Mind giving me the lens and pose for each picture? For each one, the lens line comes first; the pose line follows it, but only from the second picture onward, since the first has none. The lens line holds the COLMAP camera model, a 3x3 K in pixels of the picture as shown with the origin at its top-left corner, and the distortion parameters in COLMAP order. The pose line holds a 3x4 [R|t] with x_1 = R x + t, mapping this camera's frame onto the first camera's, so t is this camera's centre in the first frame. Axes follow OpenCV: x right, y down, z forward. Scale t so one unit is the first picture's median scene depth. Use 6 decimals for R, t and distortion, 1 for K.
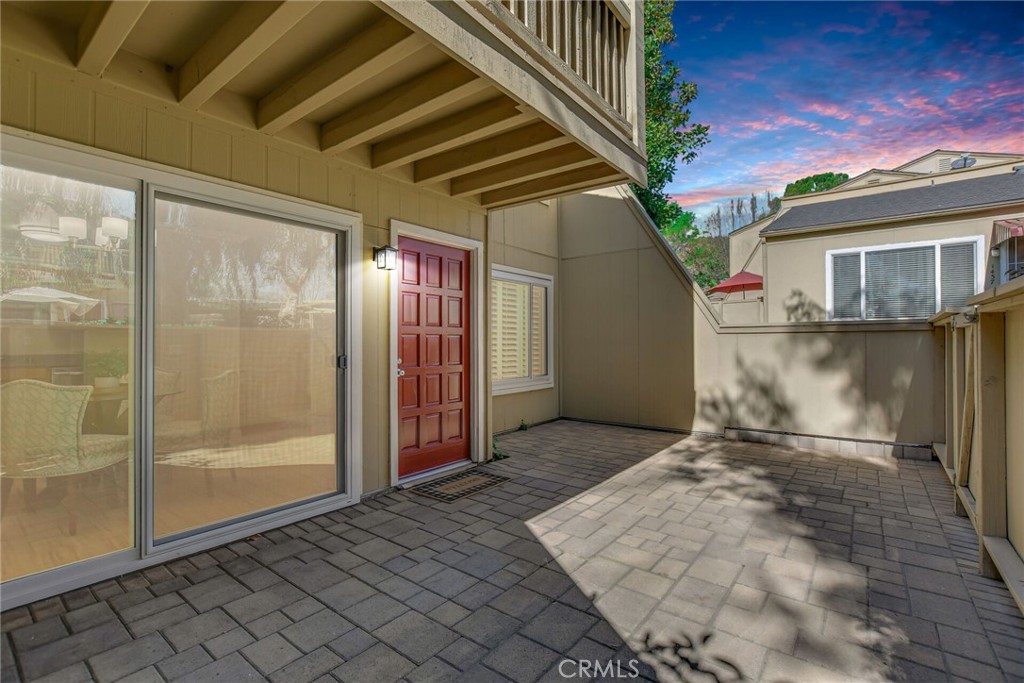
lens RADIAL K [[456.9, 0, 512.3], [0, 456.9, 340.9], [0, 0, 1]] dist [-0.008693, 0.000065]
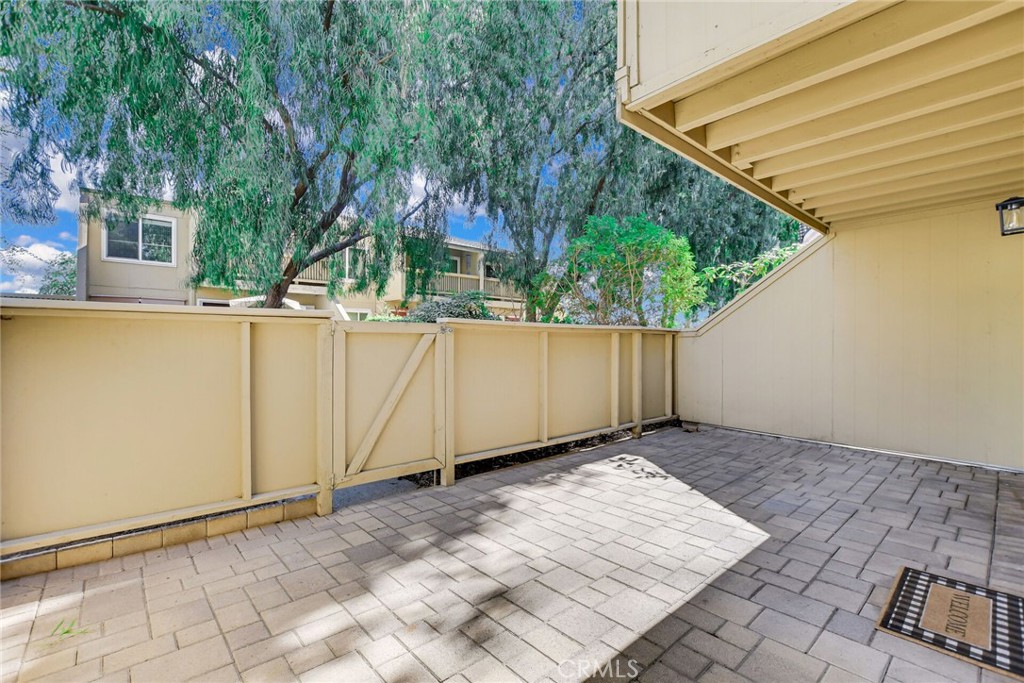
lens RADIAL K [[456.9, 0, 512.9], [0, 456.9, 344.3], [0, 0, 1]] dist [-0.008693, 0.000065]
pose [[-0.984157, -0.003981, 0.177257, 0.565327], [-0.004885, 0.999977, -0.004662, 0.009722], [-0.177234, -0.005454, -0.984154, 2.934089]]
